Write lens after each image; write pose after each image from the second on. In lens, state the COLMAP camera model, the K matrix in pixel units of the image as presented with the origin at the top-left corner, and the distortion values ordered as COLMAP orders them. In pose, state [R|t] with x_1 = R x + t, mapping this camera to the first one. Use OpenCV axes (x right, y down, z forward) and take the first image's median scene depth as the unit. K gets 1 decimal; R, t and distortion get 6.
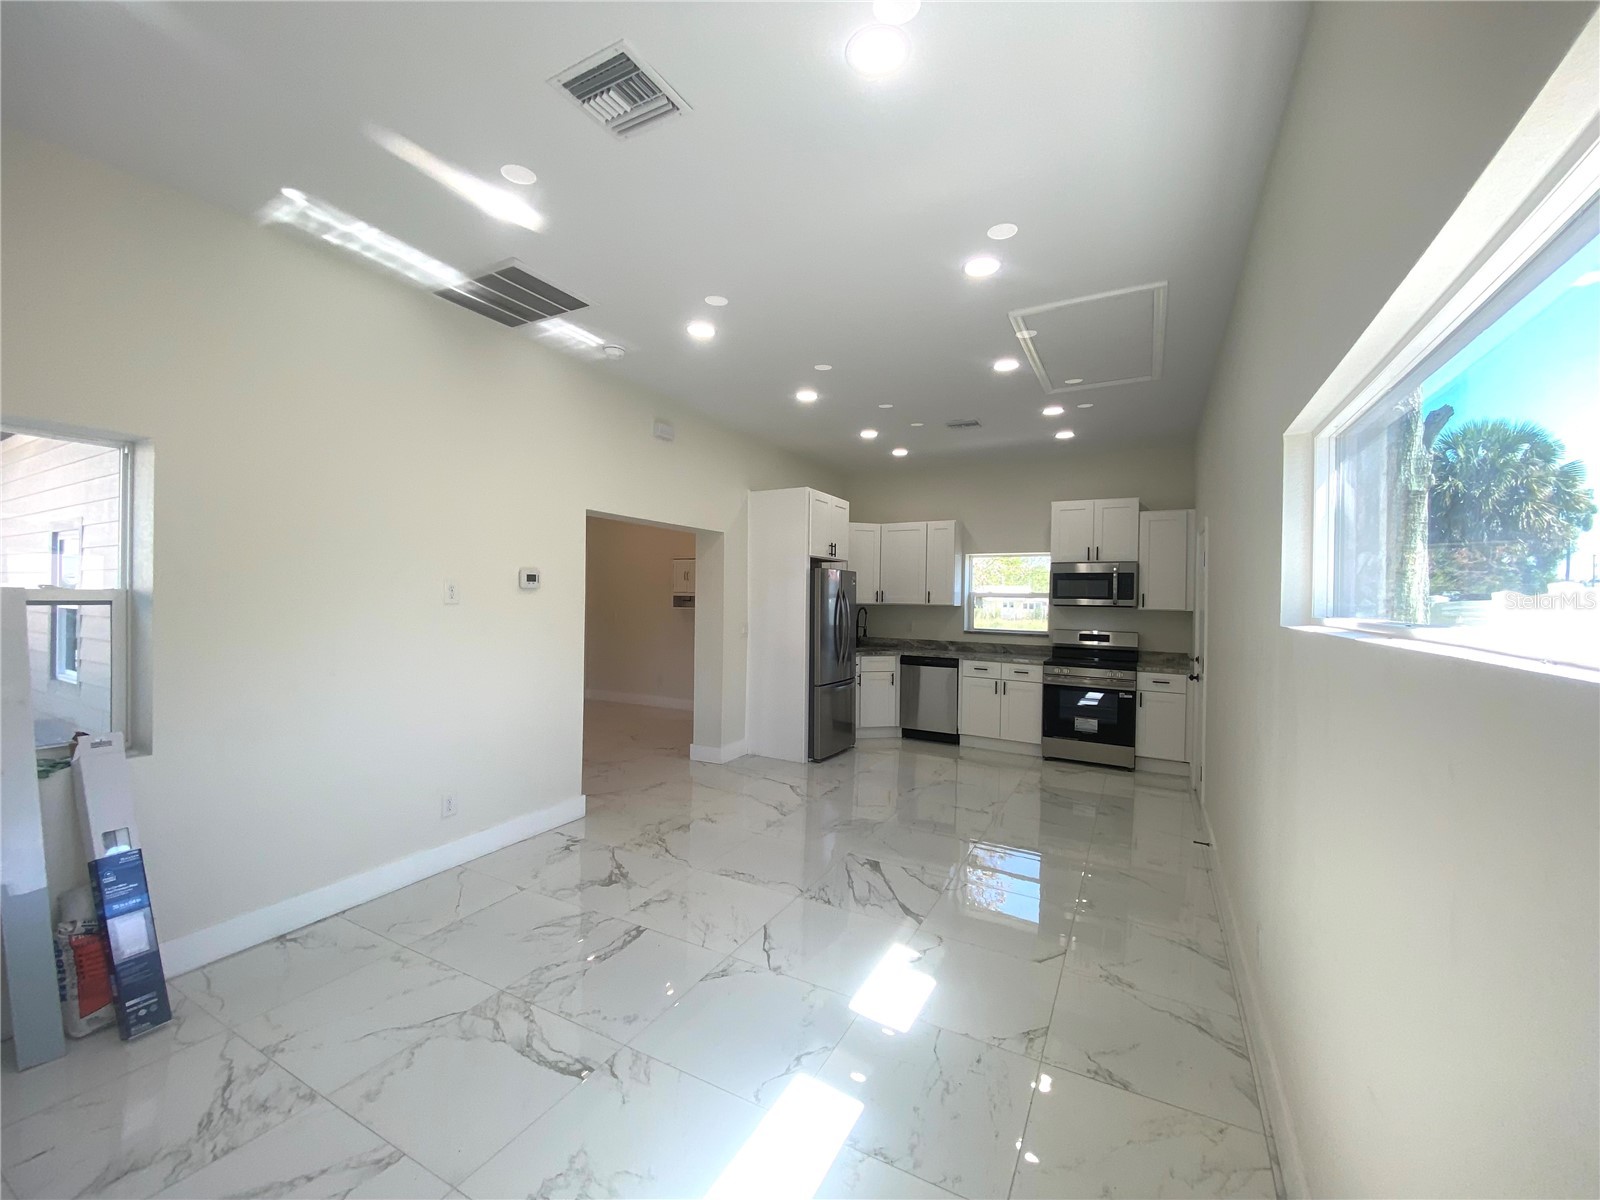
lens RADIAL K [[654.9, 0, 795.6], [0, 654.9, 598.5], [0, 0, 1]] dist [0.064992, -0.046245]
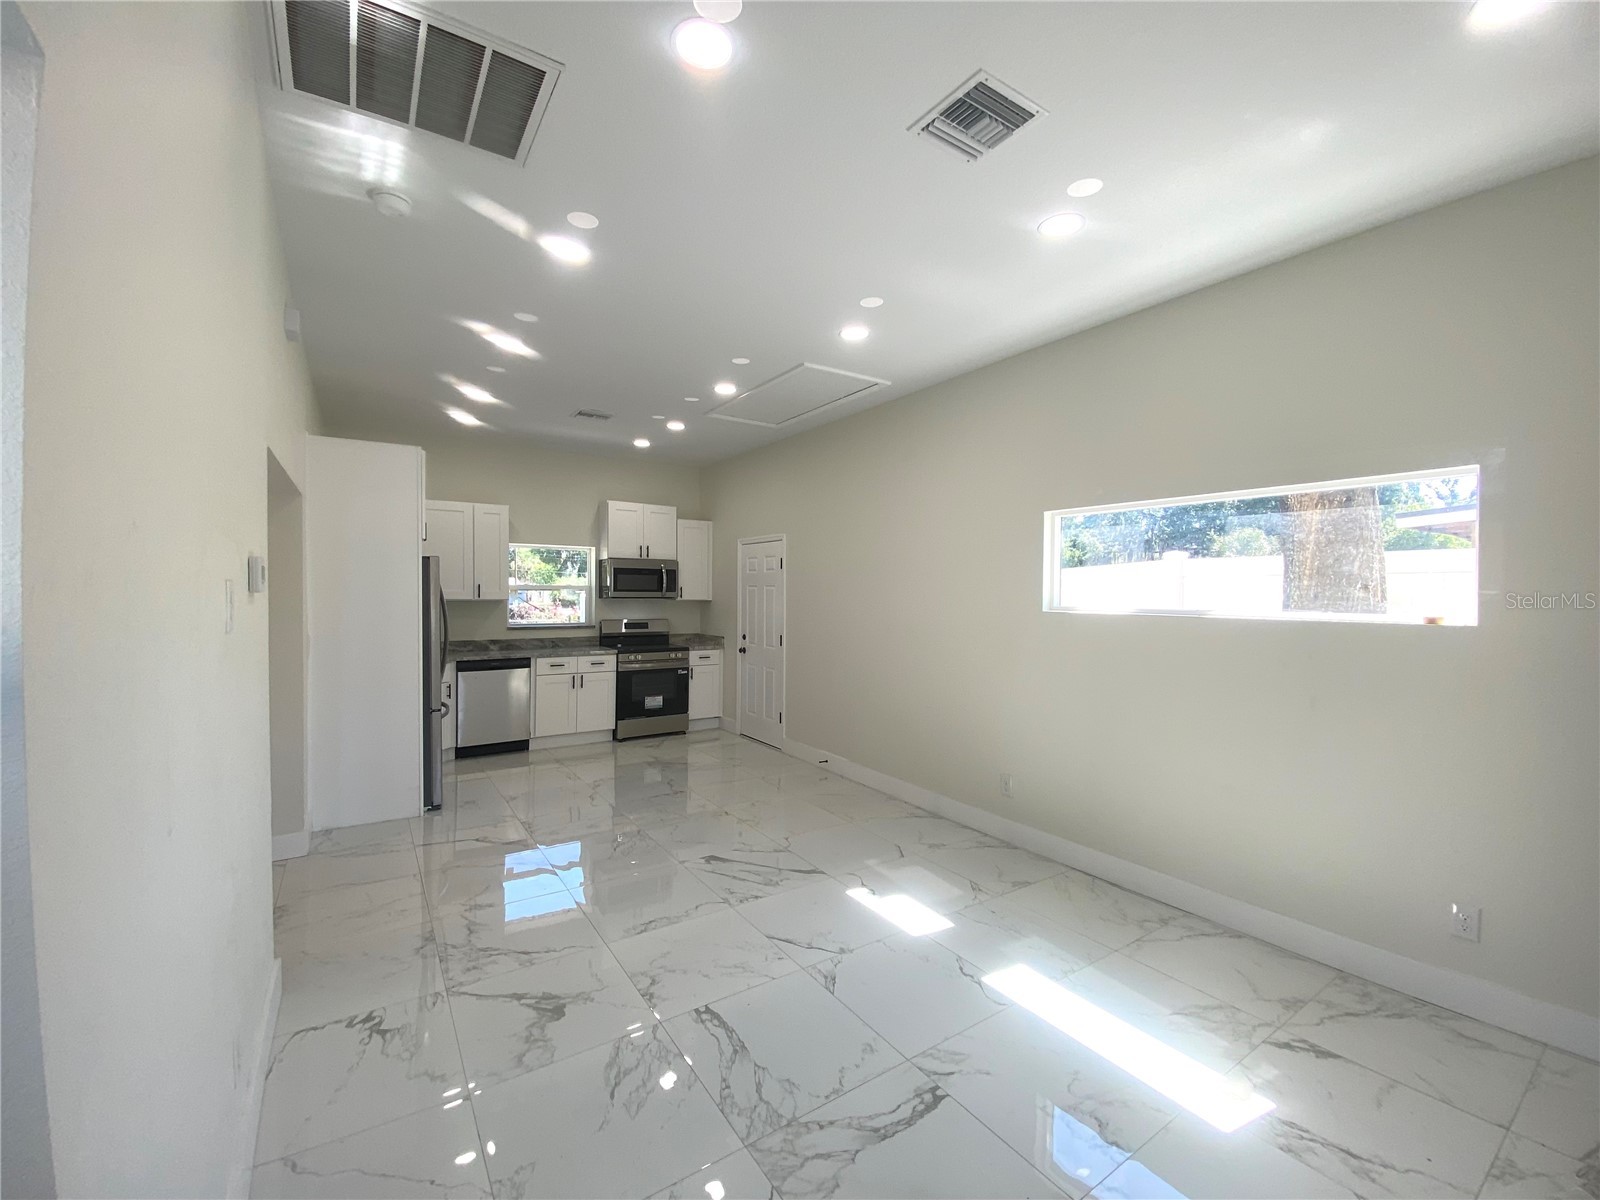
lens RADIAL K [[654.9, 0, 795.6], [0, 654.9, 598.5], [0, 0, 1]] dist [0.064992, -0.046245]
pose [[0.468607, -0.021852, 0.883136, -0.434259], [0.002228, 0.999720, 0.023554, -0.013872], [-0.883404, -0.009070, 0.468525, 0.251491]]
